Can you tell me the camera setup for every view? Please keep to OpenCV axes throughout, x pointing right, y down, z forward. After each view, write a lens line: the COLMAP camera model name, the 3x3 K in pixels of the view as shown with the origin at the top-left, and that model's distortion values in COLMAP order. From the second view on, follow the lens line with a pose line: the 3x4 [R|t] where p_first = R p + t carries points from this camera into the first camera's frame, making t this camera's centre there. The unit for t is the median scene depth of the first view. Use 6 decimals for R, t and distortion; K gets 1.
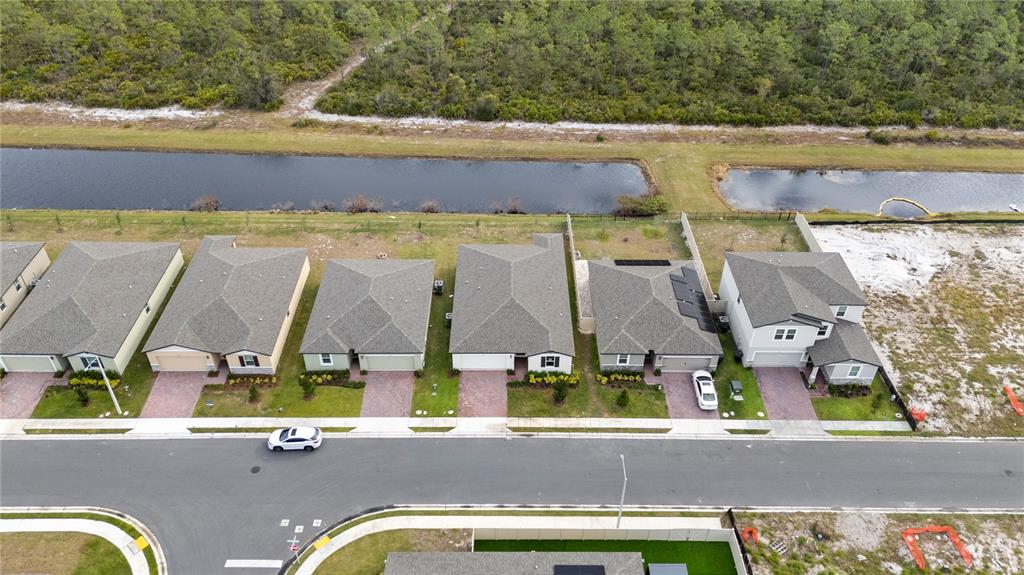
lens RADIAL K [[749.0, 0, 512.0], [0, 749.0, 287.5], [0, 0, 1]] dist [0.066517, -0.070359]
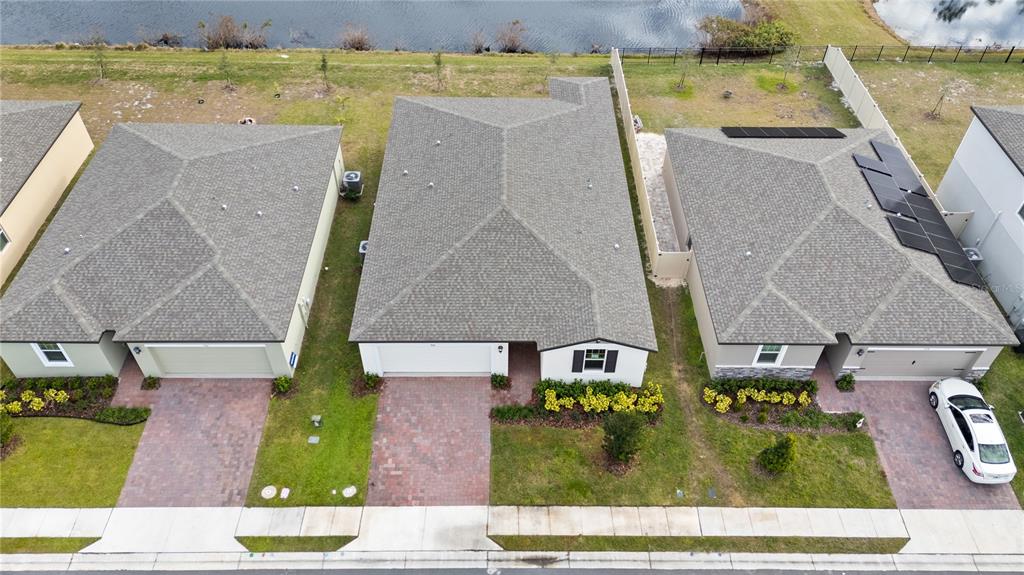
lens RADIAL K [[749.0, 0, 512.0], [0, 749.0, 287.5], [0, 0, 1]] dist [0.066517, -0.070359]
pose [[0.999997, 0.001881, 0.001429, 0.004286], [-0.002031, 0.993552, 0.113359, 0.011440], [-0.001206, -0.113361, 0.993553, 0.582494]]
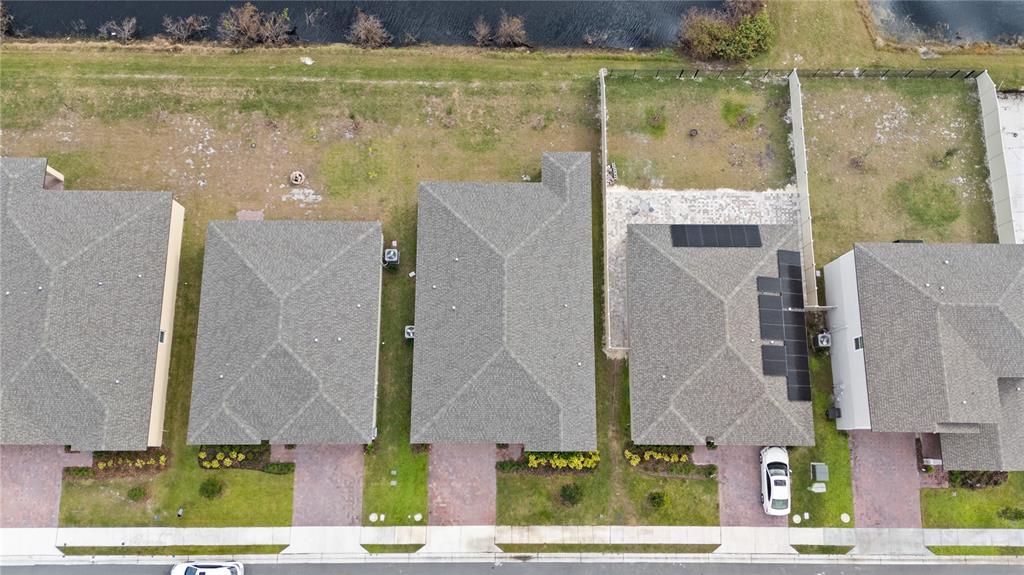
lens RADIAL K [[749.0, 0, 512.0], [0, 749.0, 287.5], [0, 0, 1]] dist [0.066517, -0.070359]
pose [[0.999927, 0.010538, 0.005851, 0.002076], [-0.011859, 0.773109, 0.634162, -0.442991], [0.002159, -0.634186, 0.773178, 0.551921]]
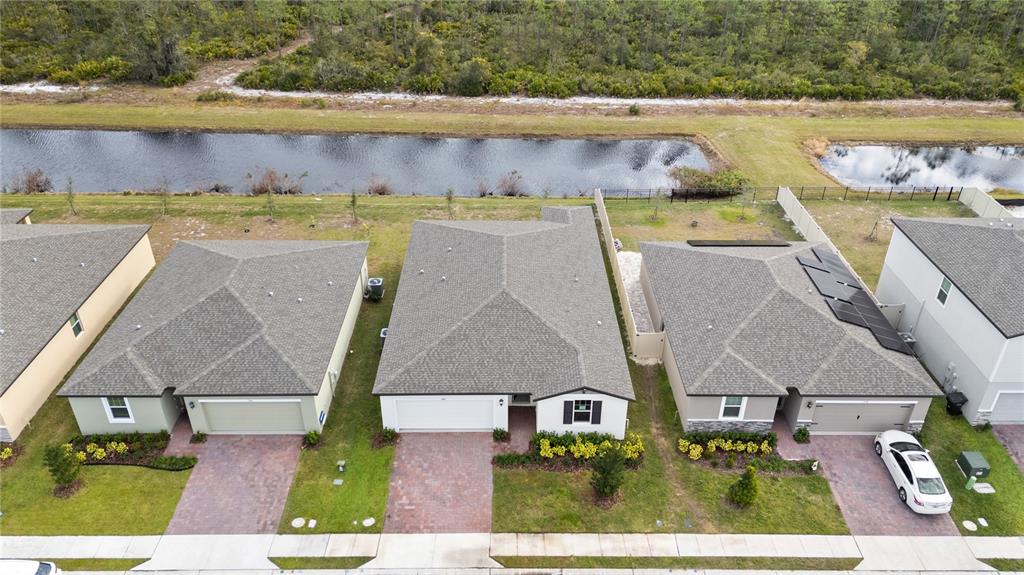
lens RADIAL K [[749.0, 0, 512.0], [0, 749.0, 287.5], [0, 0, 1]] dist [0.066517, -0.070359]
pose [[0.999991, -0.003782, -0.001644, 0.006541], [0.003543, 0.991916, -0.126851, 0.079274], [0.002110, 0.126844, 0.991920, 0.501168]]
